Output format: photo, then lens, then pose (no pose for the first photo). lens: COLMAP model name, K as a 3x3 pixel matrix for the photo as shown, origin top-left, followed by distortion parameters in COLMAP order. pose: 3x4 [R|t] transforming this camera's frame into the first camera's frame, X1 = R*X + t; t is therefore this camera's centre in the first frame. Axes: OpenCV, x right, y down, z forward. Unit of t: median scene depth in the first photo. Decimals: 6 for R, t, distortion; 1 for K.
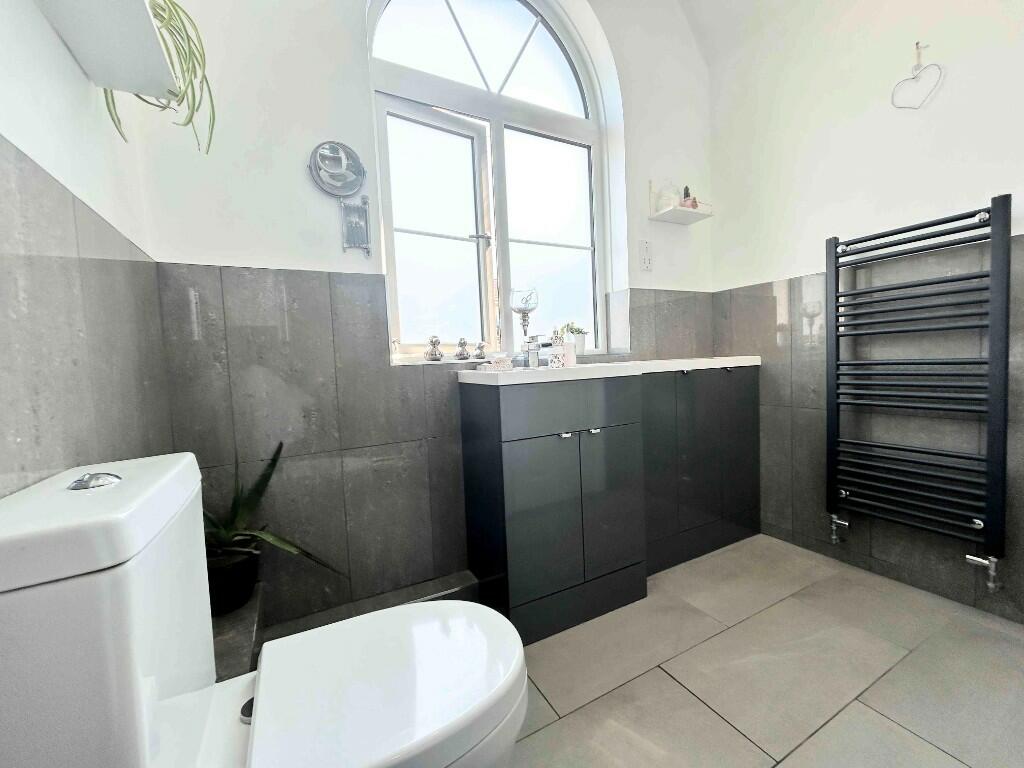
lens RADIAL K [[410.1, 0, 511.1], [0, 410.1, 386.6], [0, 0, 1]] dist [0.000007, 0.000480]
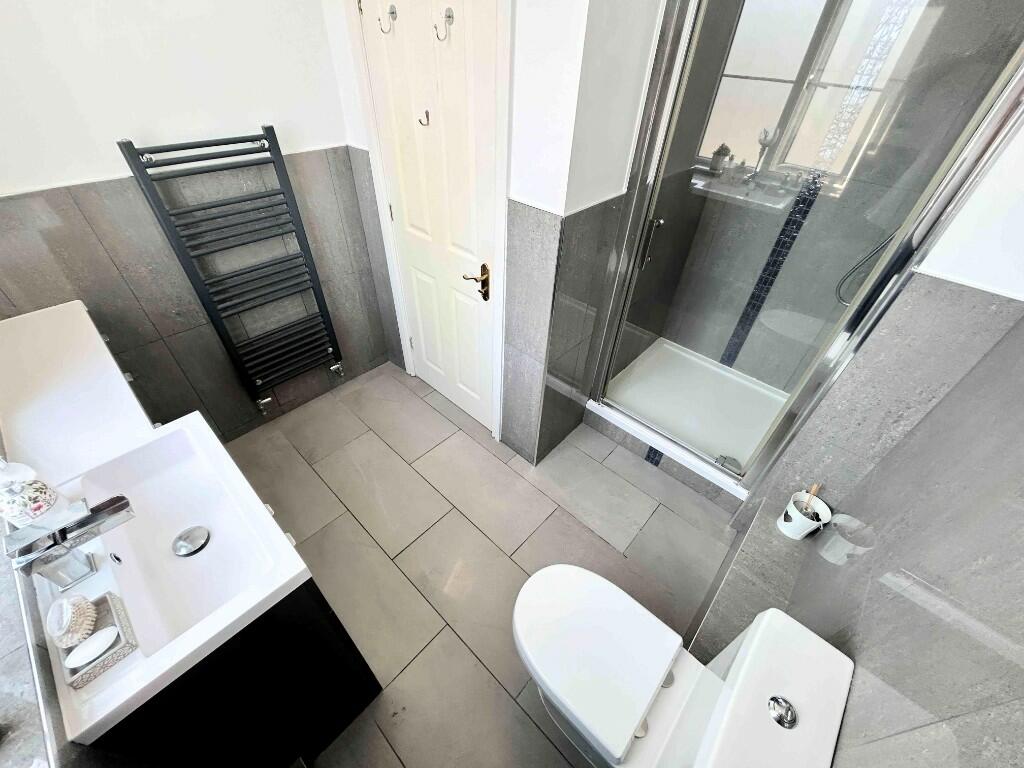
lens RADIAL K [[410.1, 0, 510.7], [0, 410.1, 379.9], [0, 0, 1]] dist [0.000007, 0.000480]
pose [[-0.343409, -0.581229, 0.737729, -0.345774], [0.039070, 0.775977, 0.629550, -0.502663], [-0.938373, 0.245016, -0.243769, 0.644857]]
